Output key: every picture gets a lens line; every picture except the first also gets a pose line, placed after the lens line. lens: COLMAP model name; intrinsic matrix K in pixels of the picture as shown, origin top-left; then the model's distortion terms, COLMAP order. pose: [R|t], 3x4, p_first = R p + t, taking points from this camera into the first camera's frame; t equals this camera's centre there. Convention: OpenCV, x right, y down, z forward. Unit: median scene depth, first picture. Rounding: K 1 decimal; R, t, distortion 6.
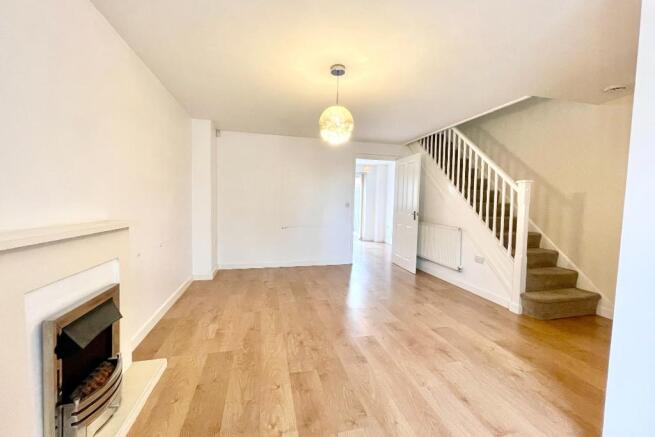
lens RADIAL K [[265.1, 0, 327.0], [0, 265.1, 214.0], [0, 0, 1]] dist [-0.004655, -0.001314]
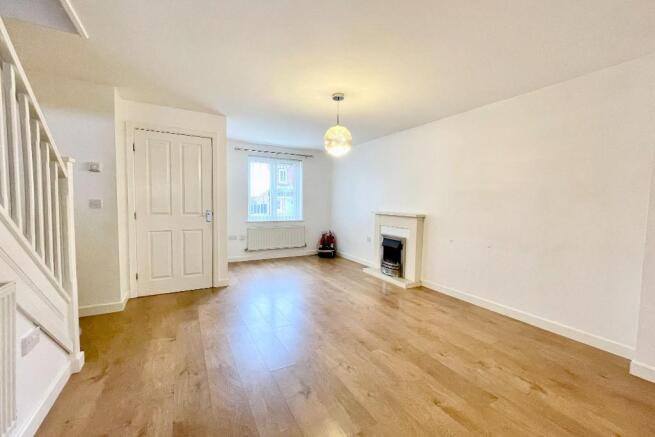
lens RADIAL K [[265.1, 0, 327.9], [0, 265.1, 217.3], [0, 0, 1]] dist [-0.004655, -0.001314]
pose [[-0.964110, -0.020697, -0.264695, 0.339477], [-0.046454, 0.994728, 0.091421, -0.078381], [0.261407, 0.100436, -0.959989, 1.879267]]
